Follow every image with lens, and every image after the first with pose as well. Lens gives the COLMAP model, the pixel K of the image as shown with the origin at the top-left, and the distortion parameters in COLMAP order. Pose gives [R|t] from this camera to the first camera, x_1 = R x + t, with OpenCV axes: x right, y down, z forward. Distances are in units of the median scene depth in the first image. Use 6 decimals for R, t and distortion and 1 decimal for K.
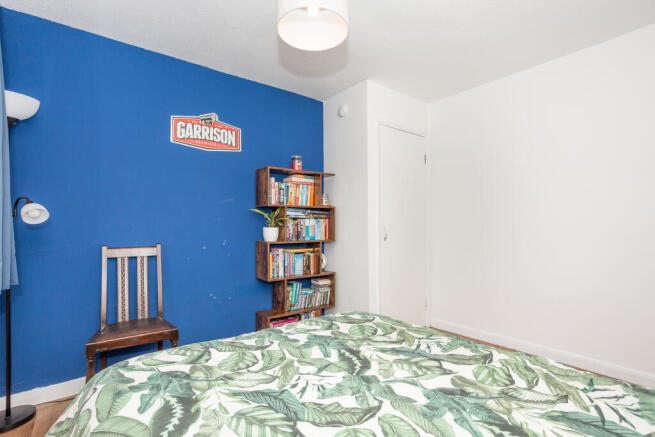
lens RADIAL K [[316.2, 0, 324.1], [0, 316.2, 221.1], [0, 0, 1]] dist [-0.039711, 0.011566]
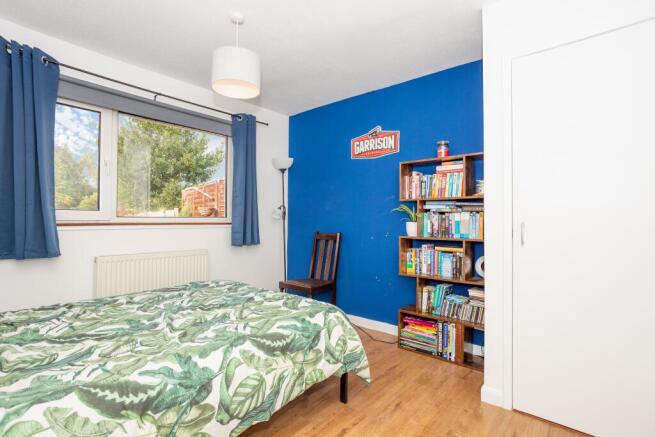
lens RADIAL K [[316.2, 0, 337.2], [0, 316.2, 214.7], [0, 0, 1]] dist [-0.039711, 0.011566]
pose [[0.226718, -0.007747, -0.973930, 0.705851], [0.013504, 0.999897, -0.004810, -0.001754], [0.973867, -0.012061, 0.226799, 0.518099]]
